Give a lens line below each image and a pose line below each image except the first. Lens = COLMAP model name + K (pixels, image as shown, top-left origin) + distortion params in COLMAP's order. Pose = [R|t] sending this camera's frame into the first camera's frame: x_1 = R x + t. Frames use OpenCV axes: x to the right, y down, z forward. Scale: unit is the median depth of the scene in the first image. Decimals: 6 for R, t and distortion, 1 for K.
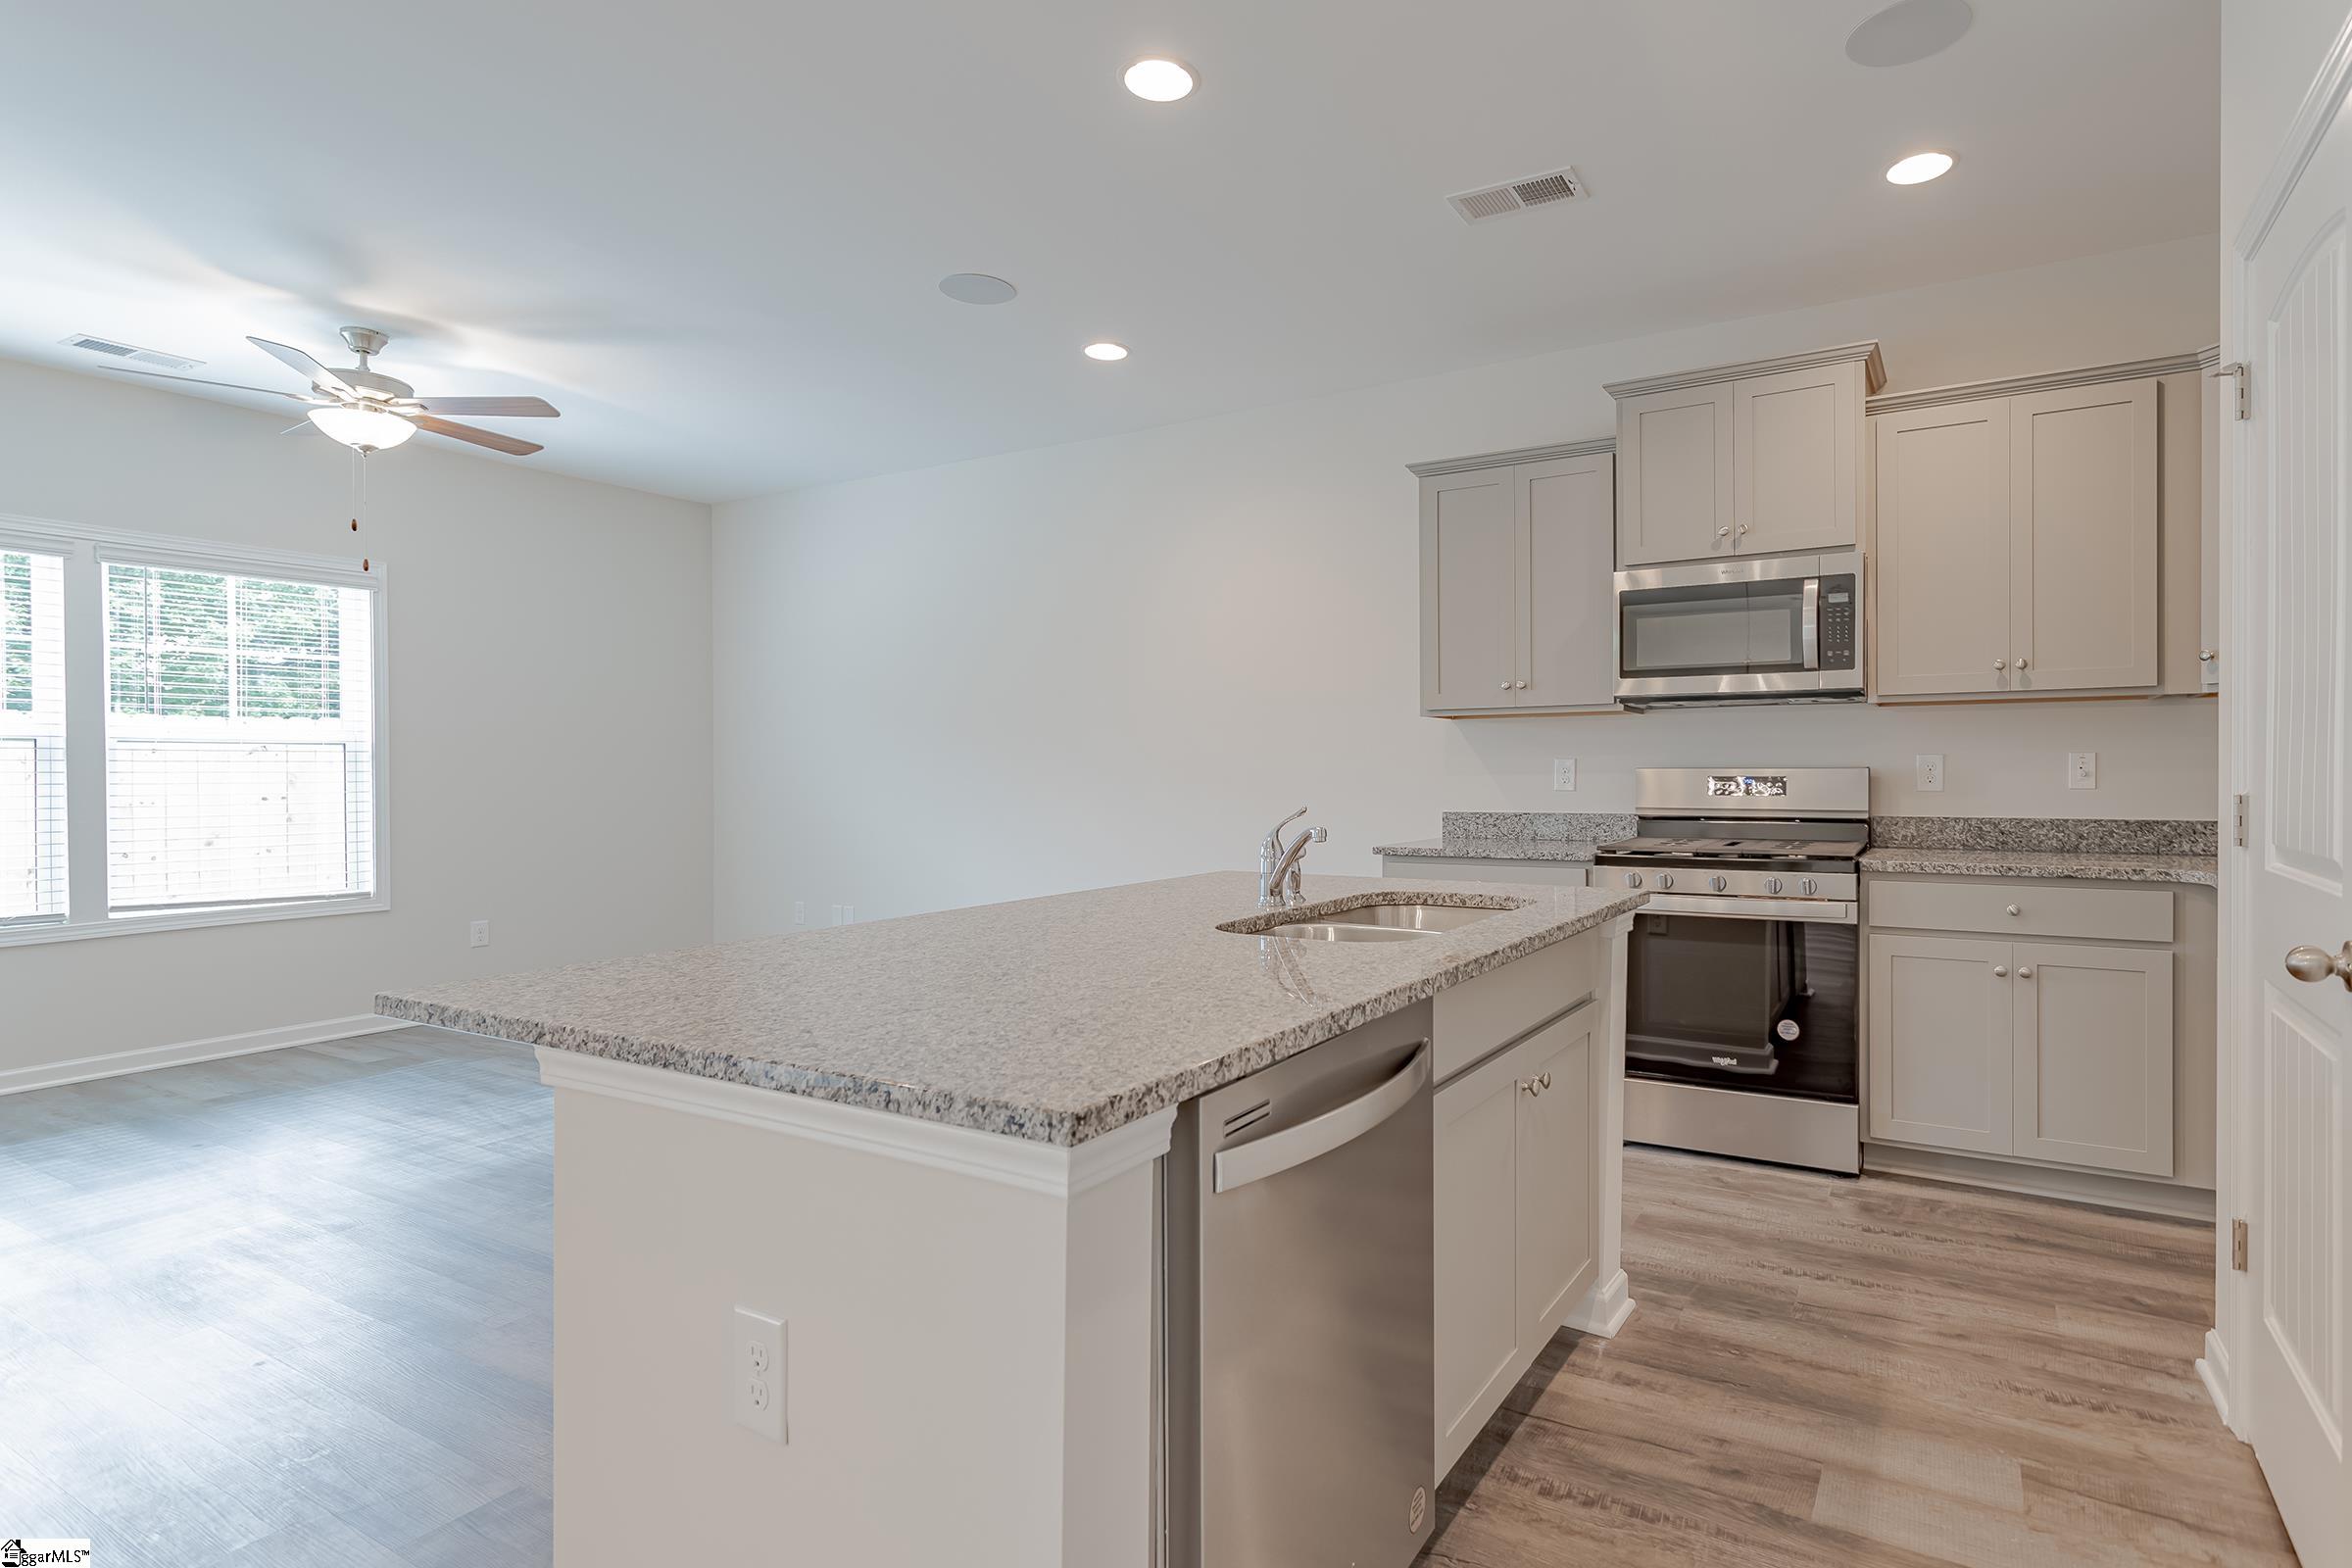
lens RADIAL K [[1167.9, 0, 1325.8], [0, 1167.9, 773.2], [0, 0, 1]] dist [0.002261, 0.000346]
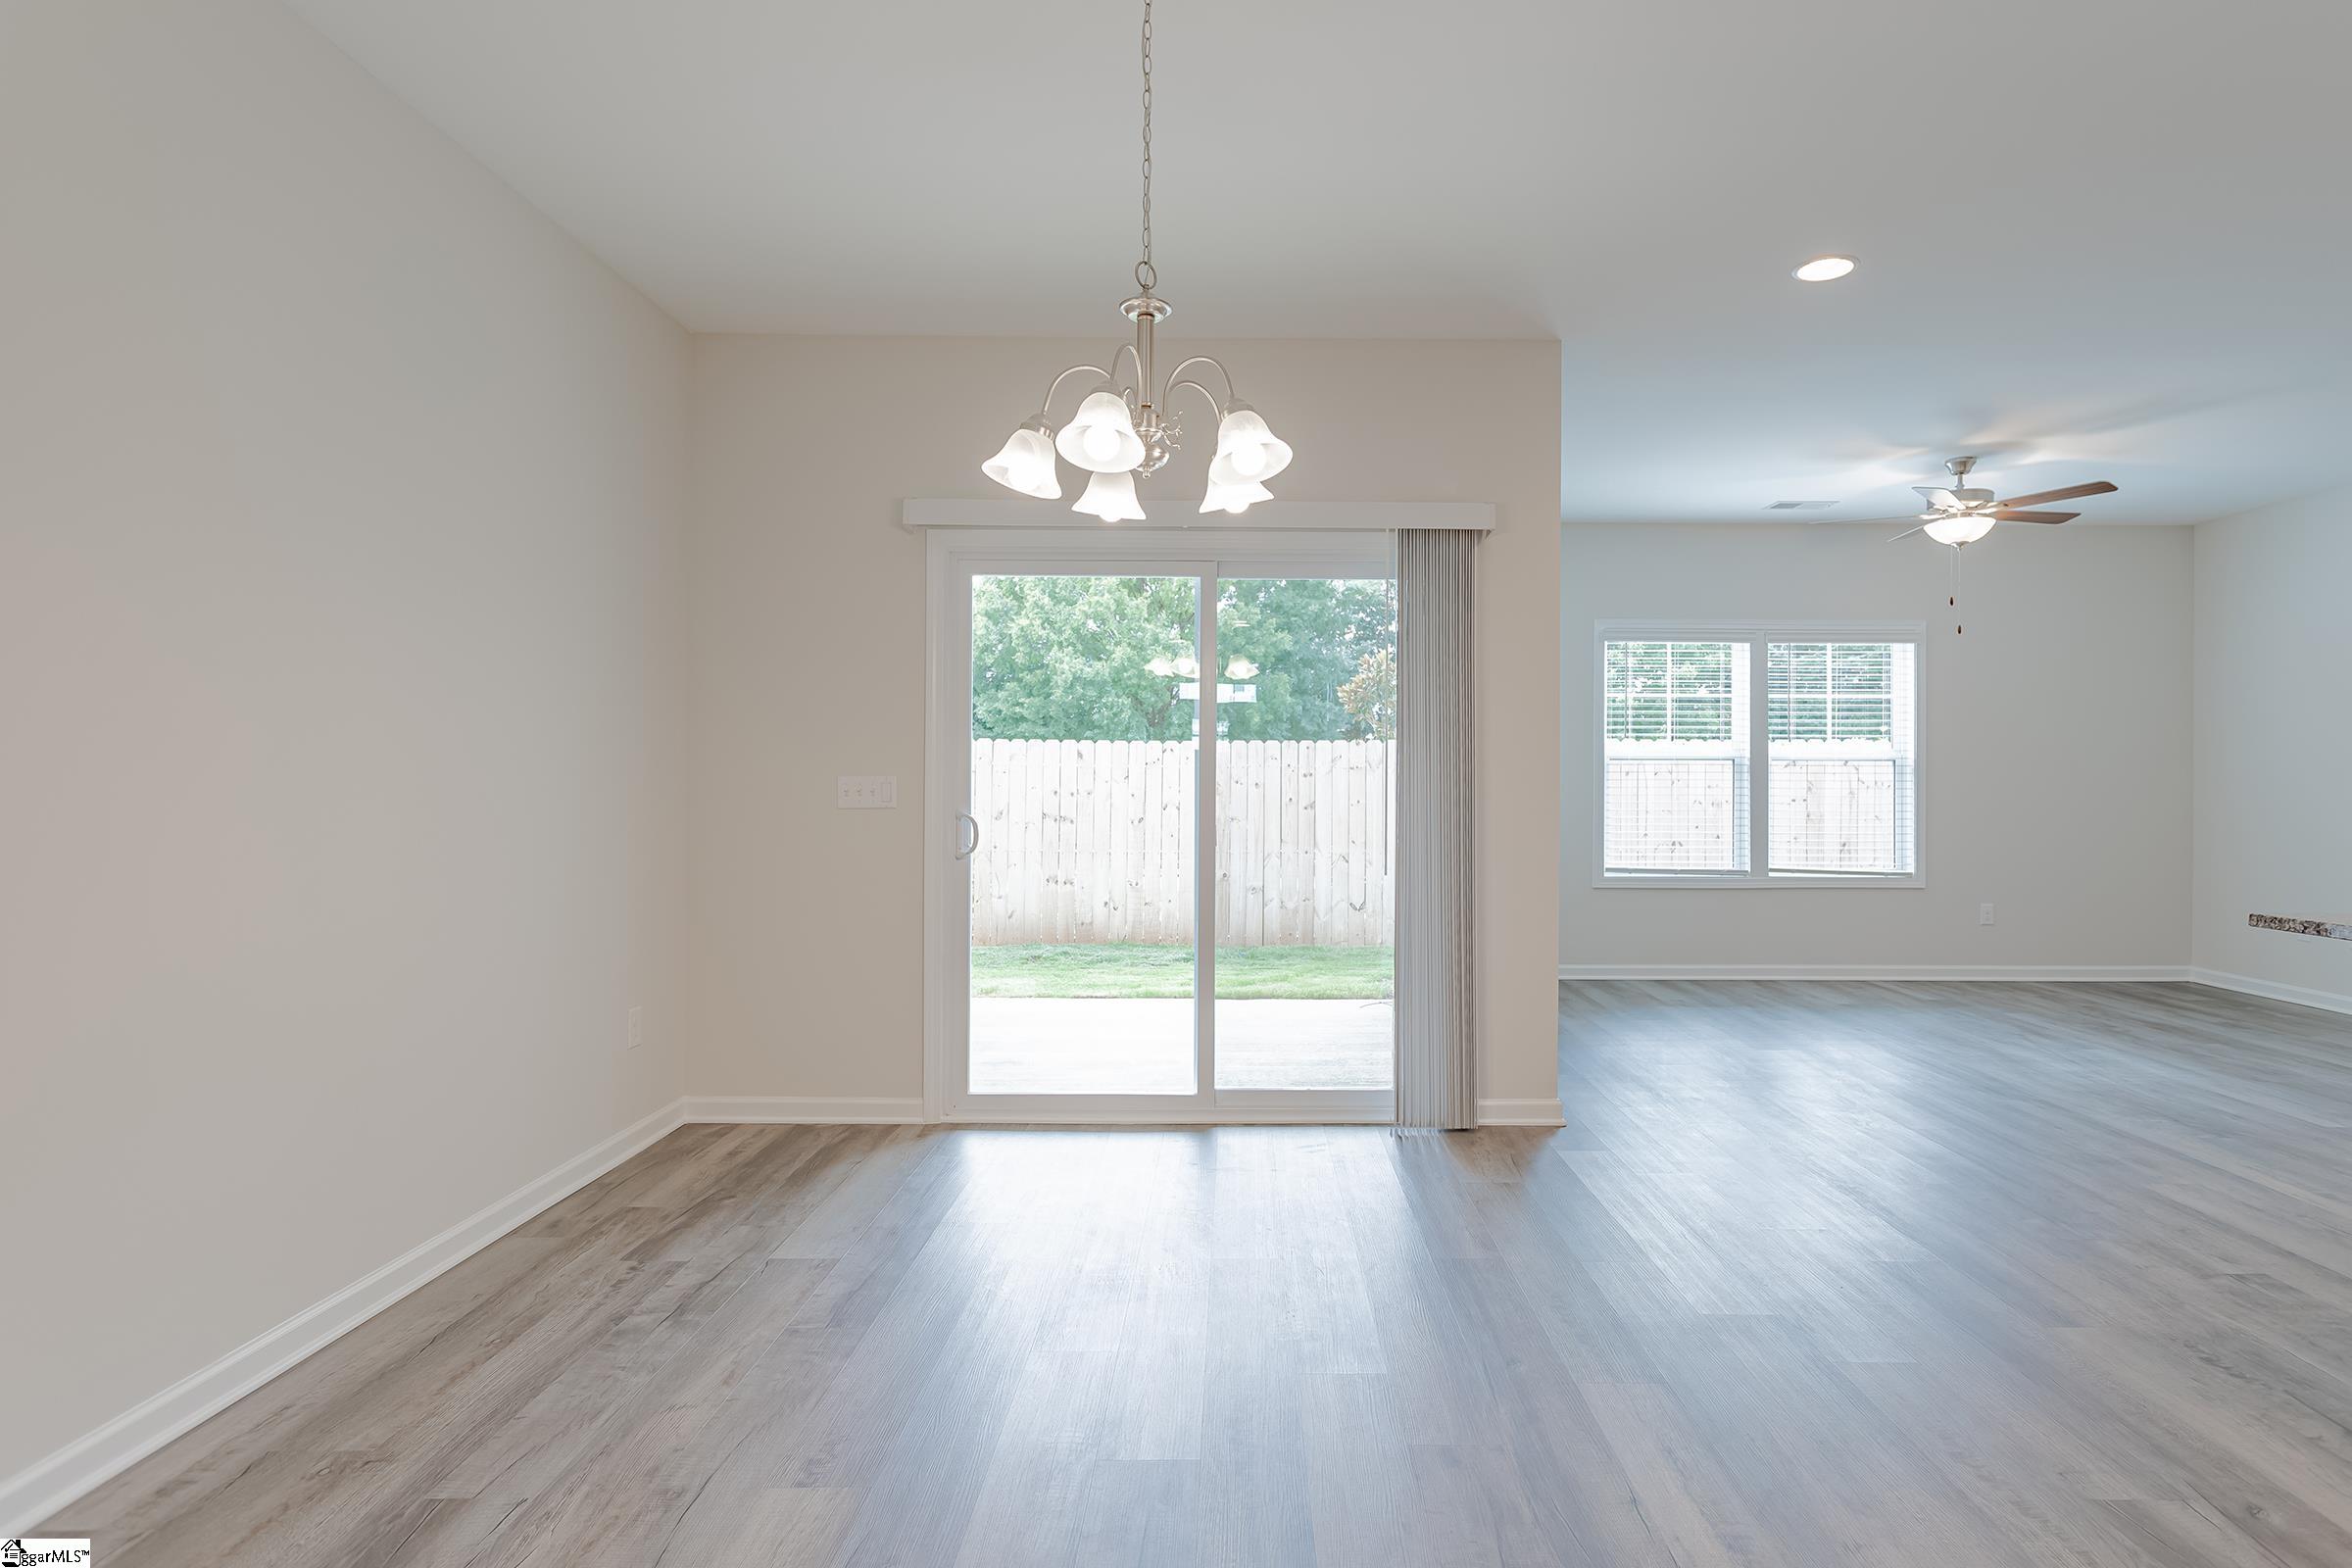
lens RADIAL K [[1202.1, 0, 1249.9], [0, 1202.1, 771.1], [0, 0, 1]] dist [-0.002897, -0.000401]
pose [[0.488051, 0.000441, -0.872815, -0.003862], [-0.010787, 0.999927, -0.005527, 0.004113], [0.872749, 0.012113, 0.488019, -0.452653]]
